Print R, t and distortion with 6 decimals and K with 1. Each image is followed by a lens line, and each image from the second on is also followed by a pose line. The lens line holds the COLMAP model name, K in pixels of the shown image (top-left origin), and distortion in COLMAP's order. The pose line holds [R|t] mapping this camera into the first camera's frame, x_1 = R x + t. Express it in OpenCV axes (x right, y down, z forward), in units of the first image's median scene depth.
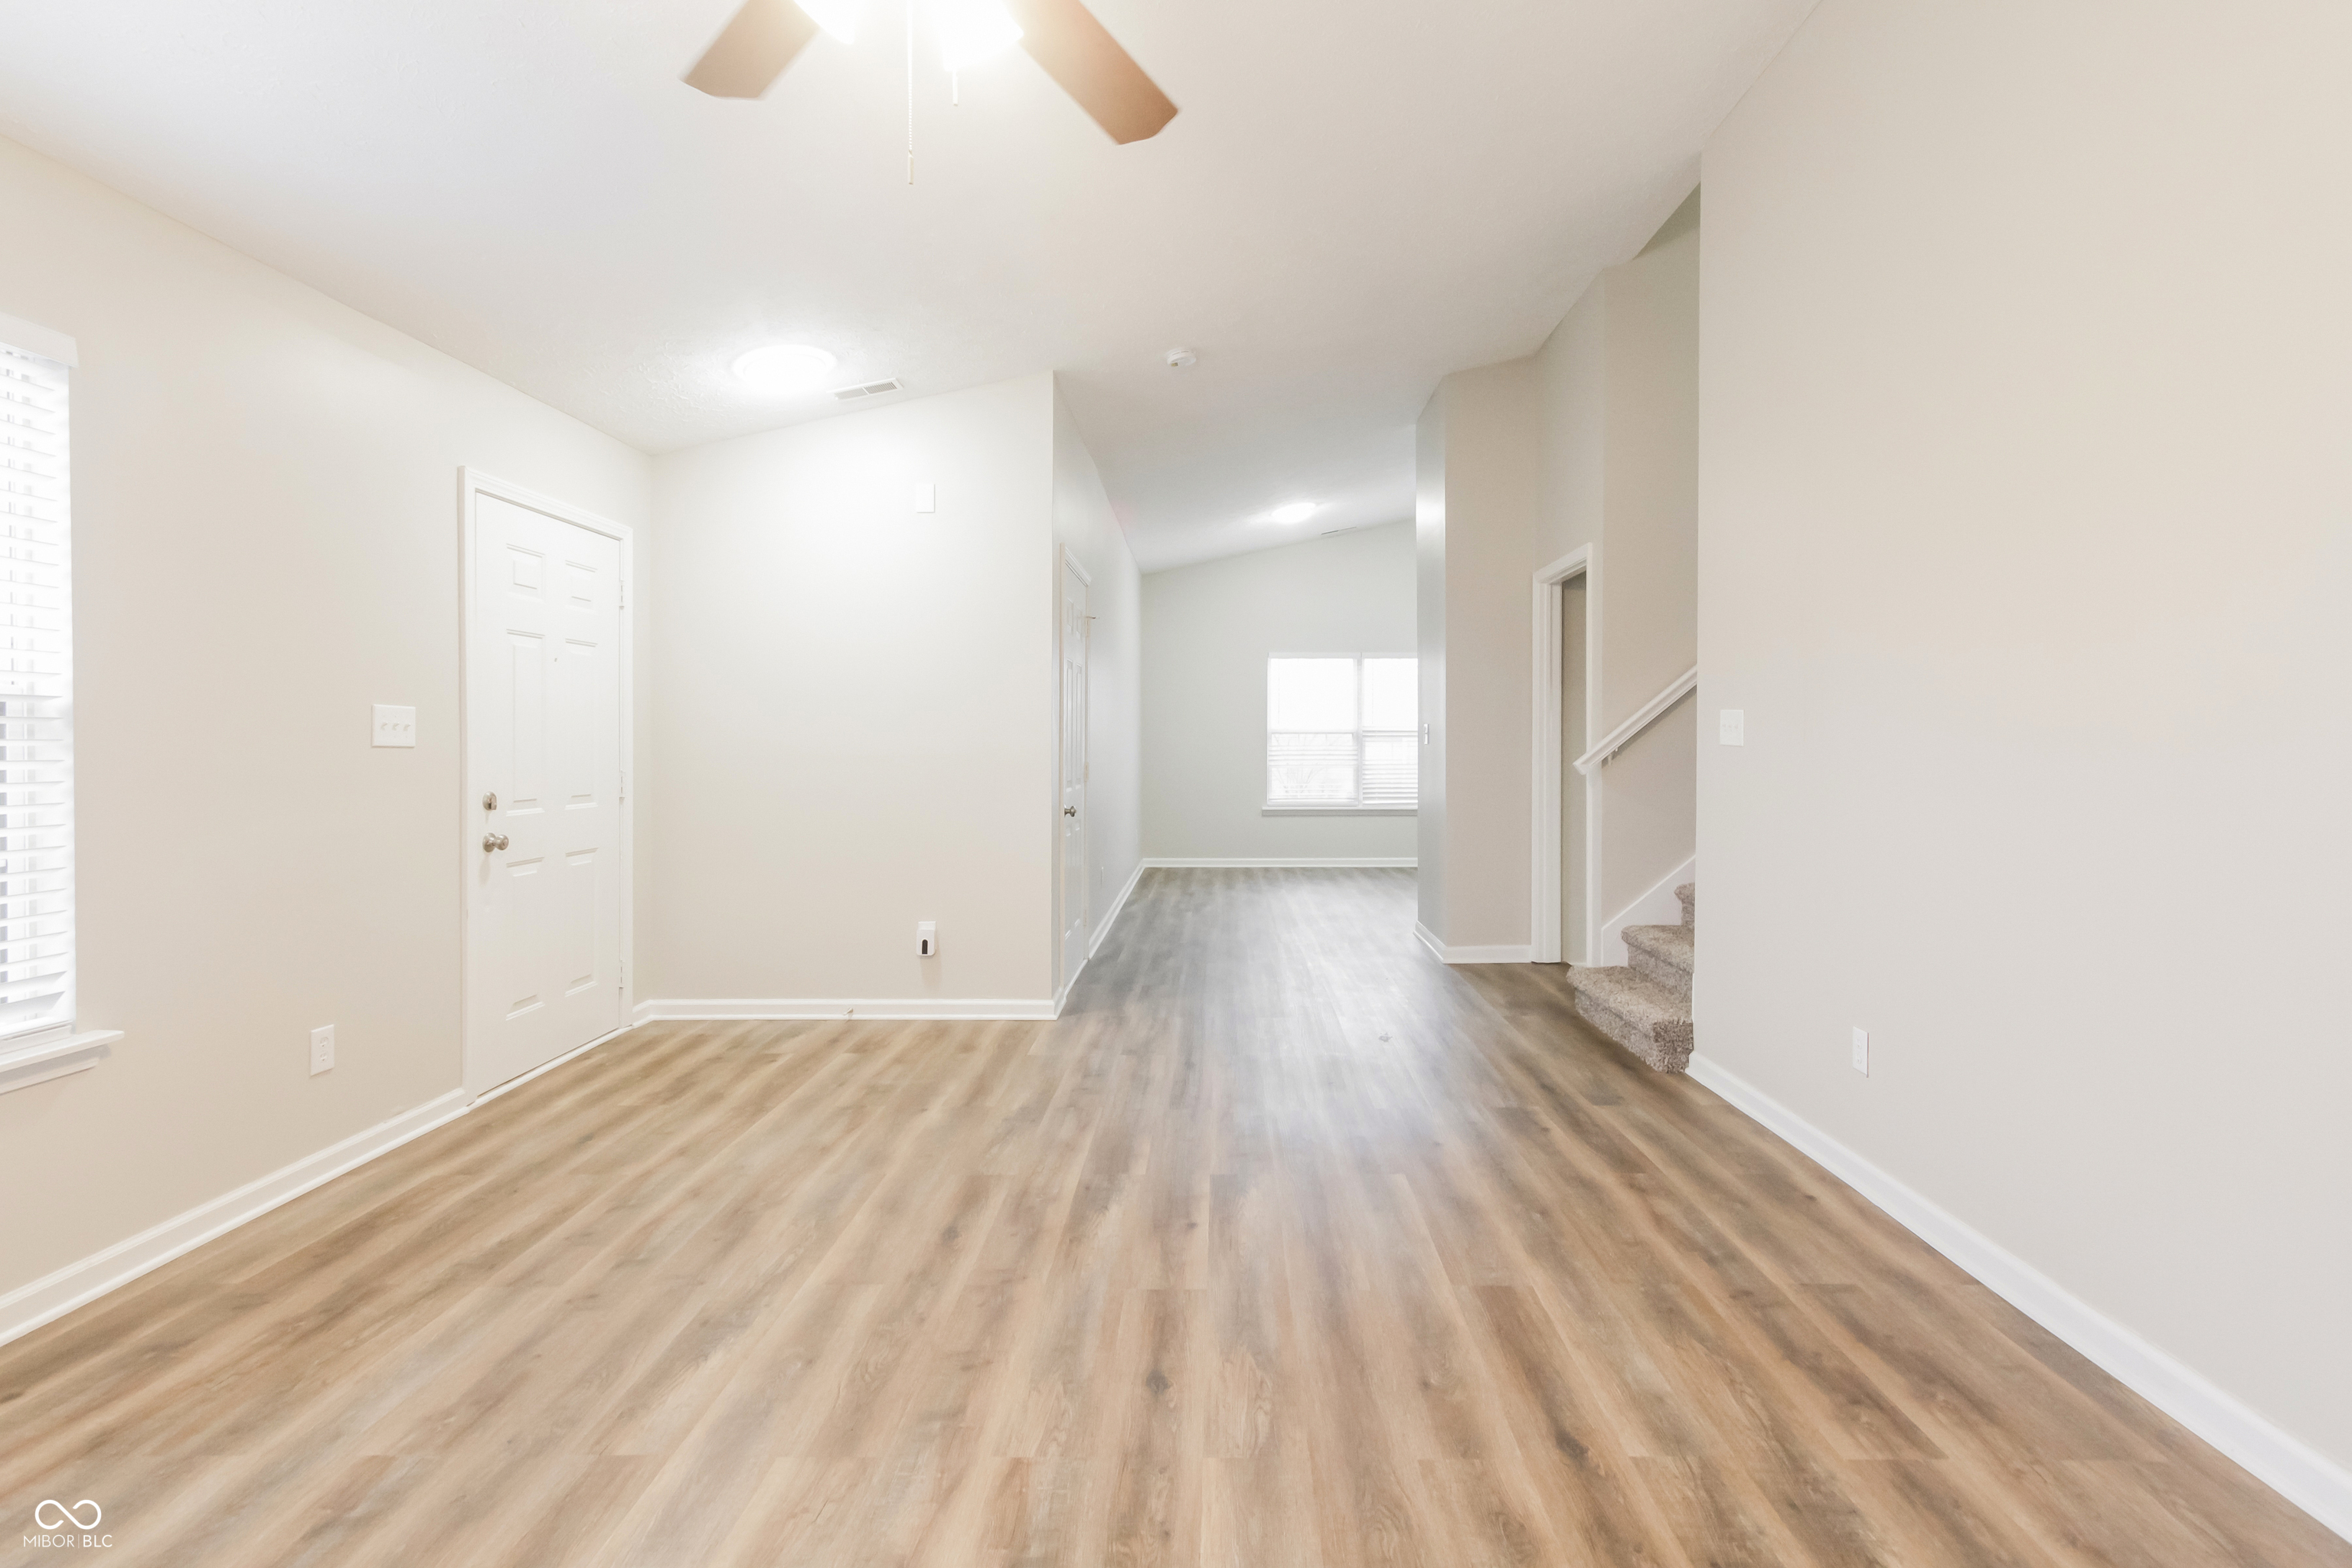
lens RADIAL K [[1138.1, 0, 1179.5], [0, 1138.1, 766.3], [0, 0, 1]] dist [0.007938, 0.001936]
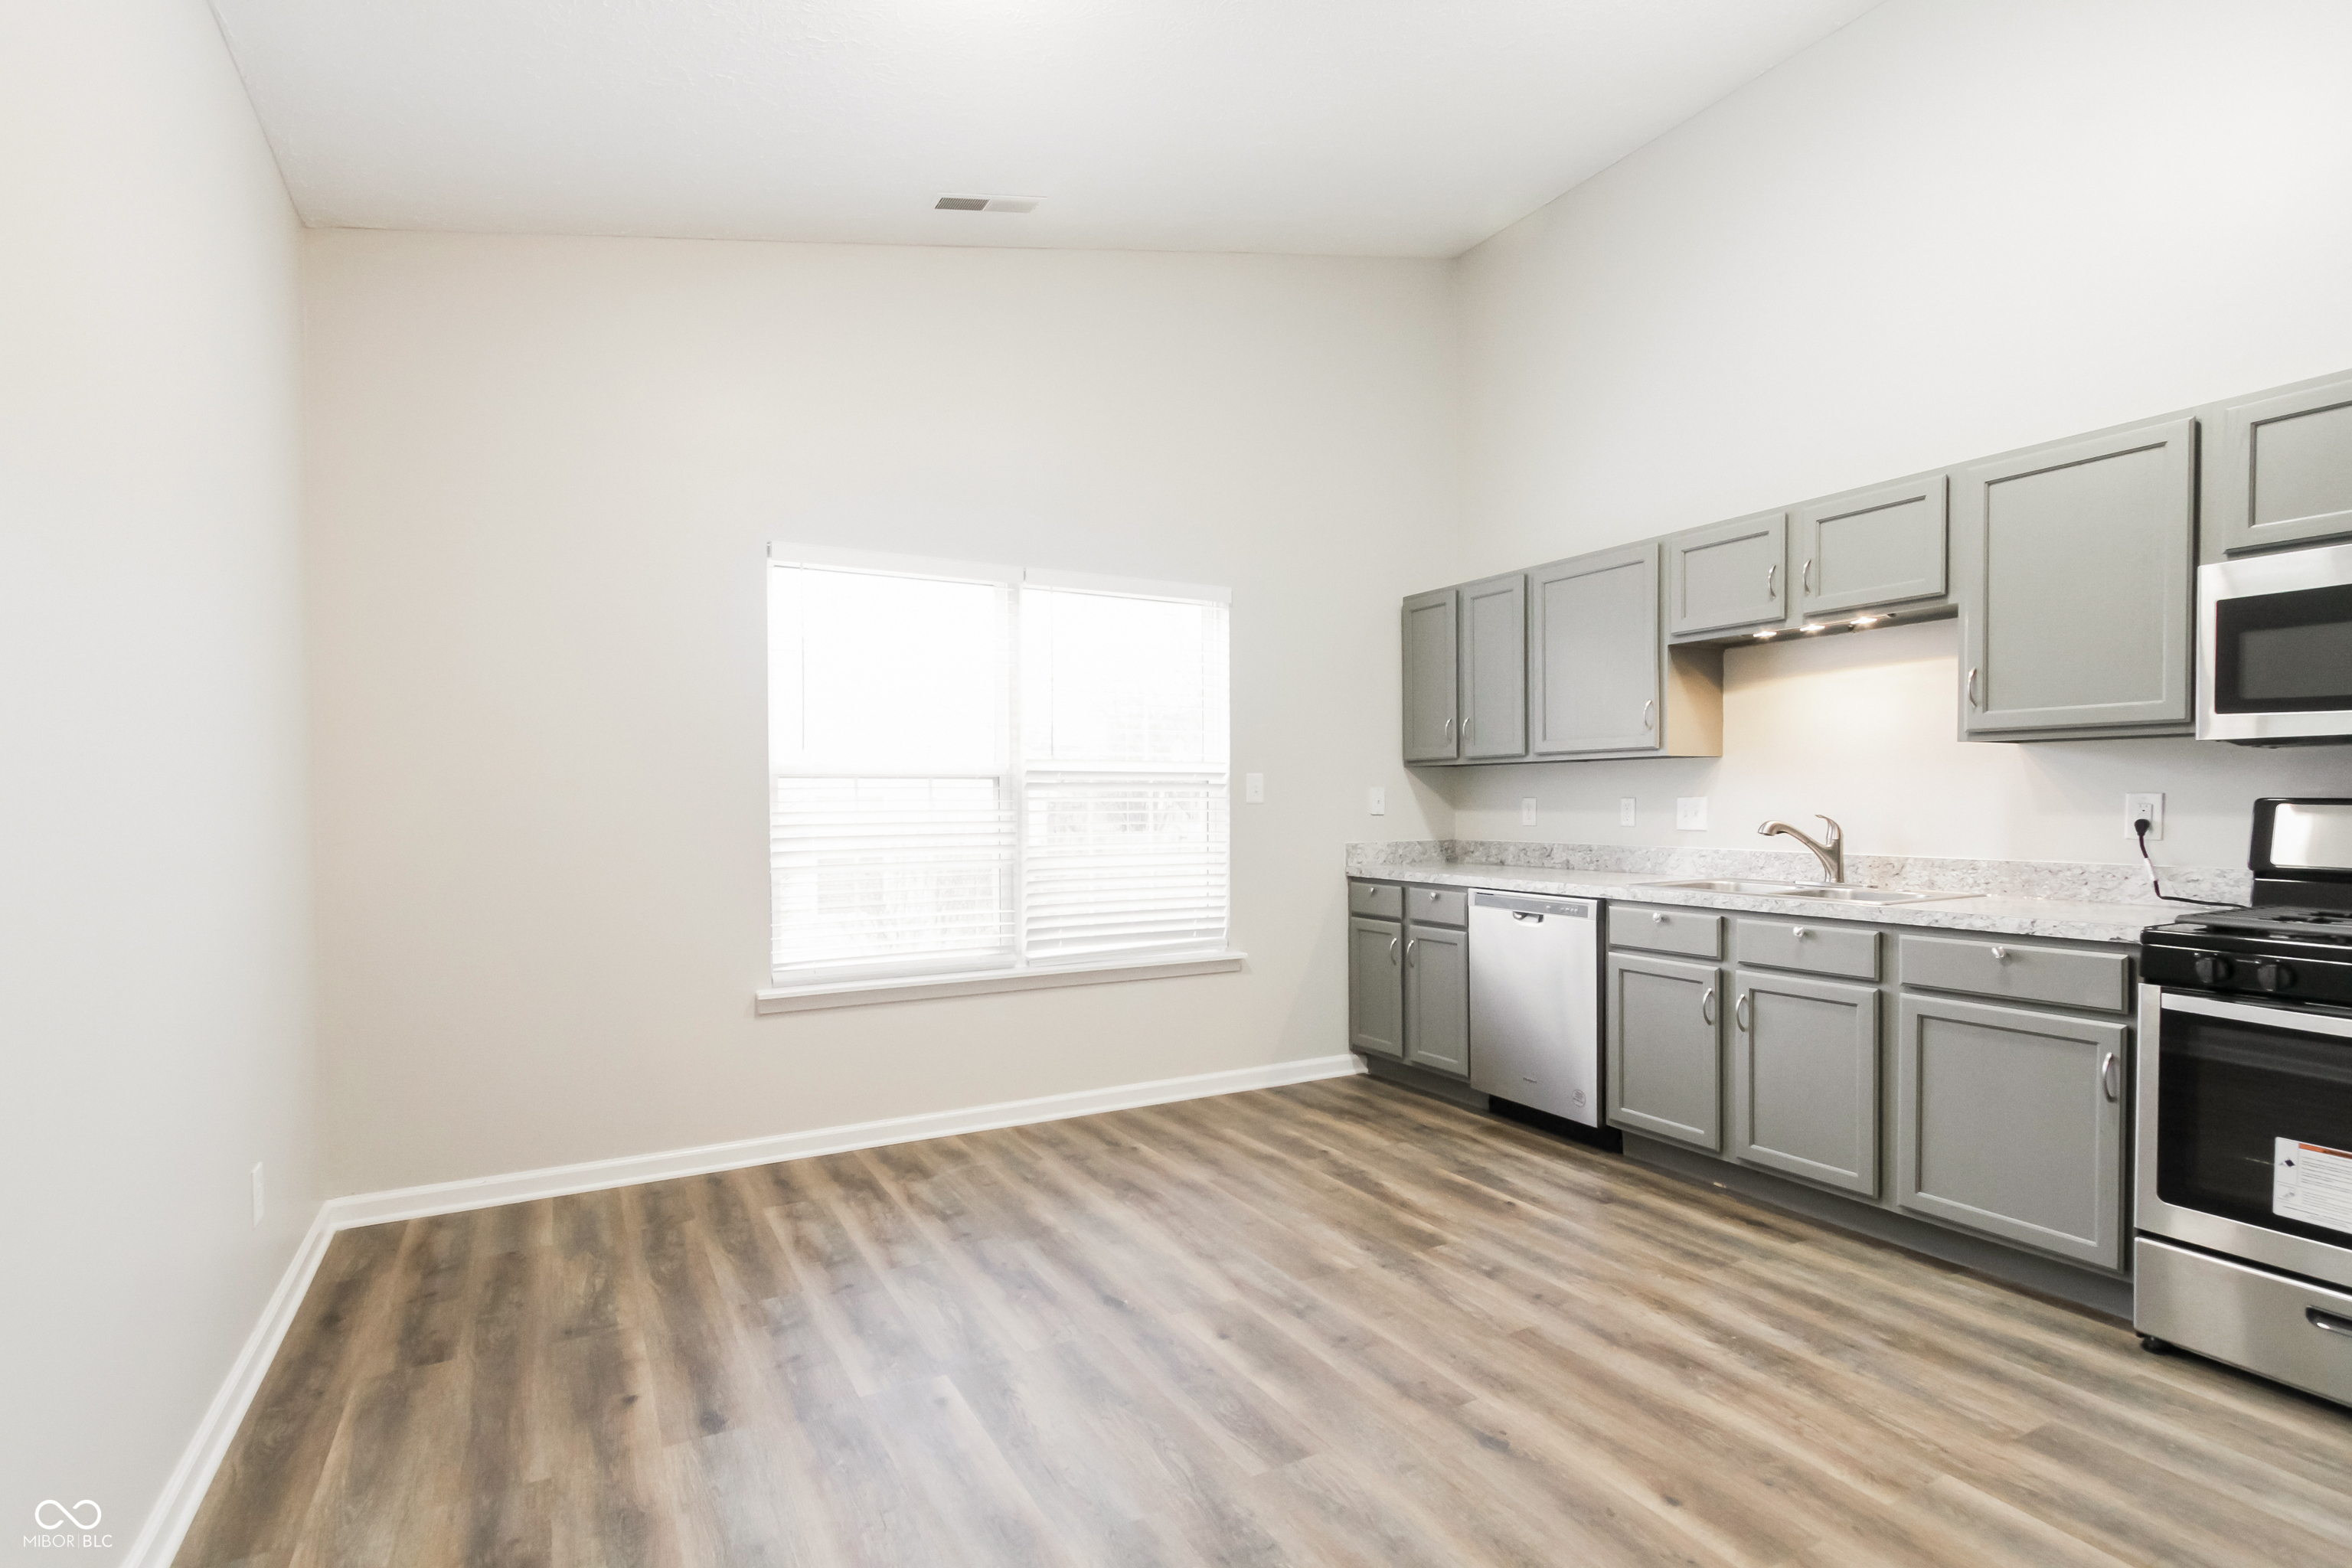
lens RADIAL K [[1138.1, 0, 1169.9], [0, 1138.1, 808.8], [0, 0, 1]] dist [0.007938, 0.001936]
pose [[0.867105, -0.008995, 0.498044, 0.001698], [0.016657, 0.999801, -0.010943, -0.002075], [-0.497847, 0.017784, 0.867082, 0.101380]]
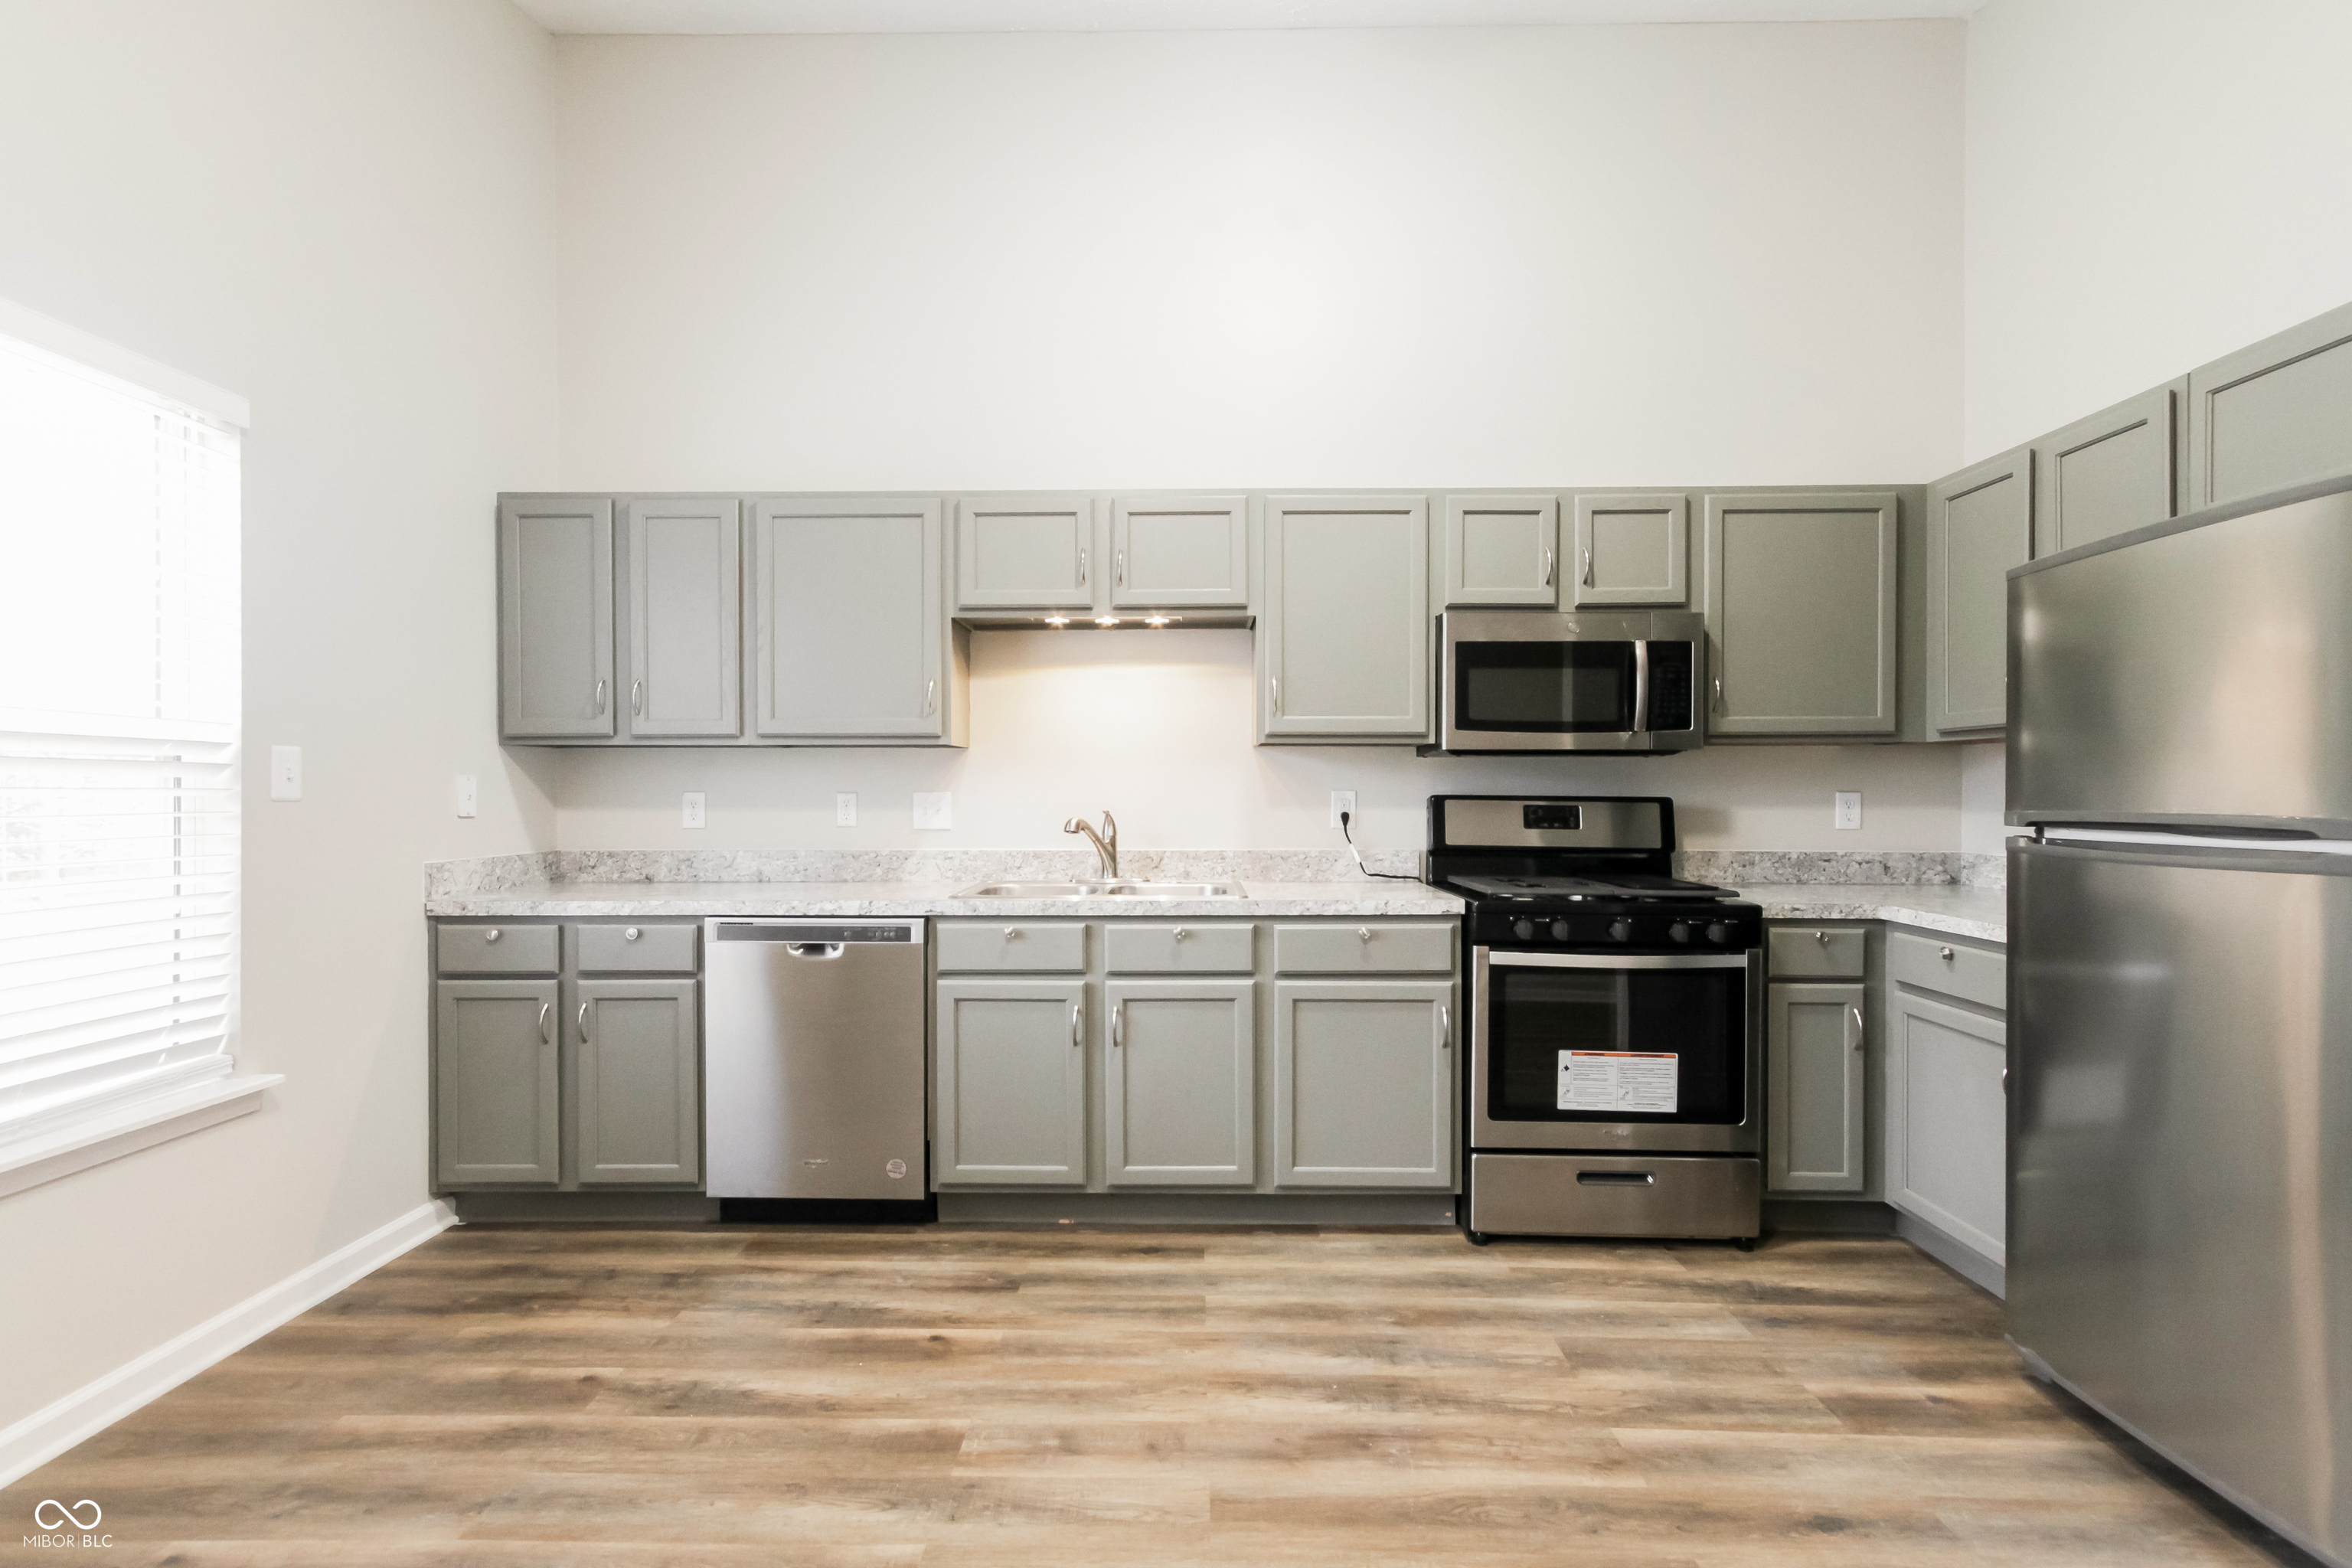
lens RADIAL K [[1138.1, 0, 1175.5], [0, 1138.1, 787.6], [0, 0, 1]] dist [0.007938, 0.001936]
pose [[-0.001040, 0.003010, 0.999995, 0.002120], [0.022237, 0.999748, -0.002987, -0.002685], [-0.999752, 0.022234, -0.001107, 0.127902]]
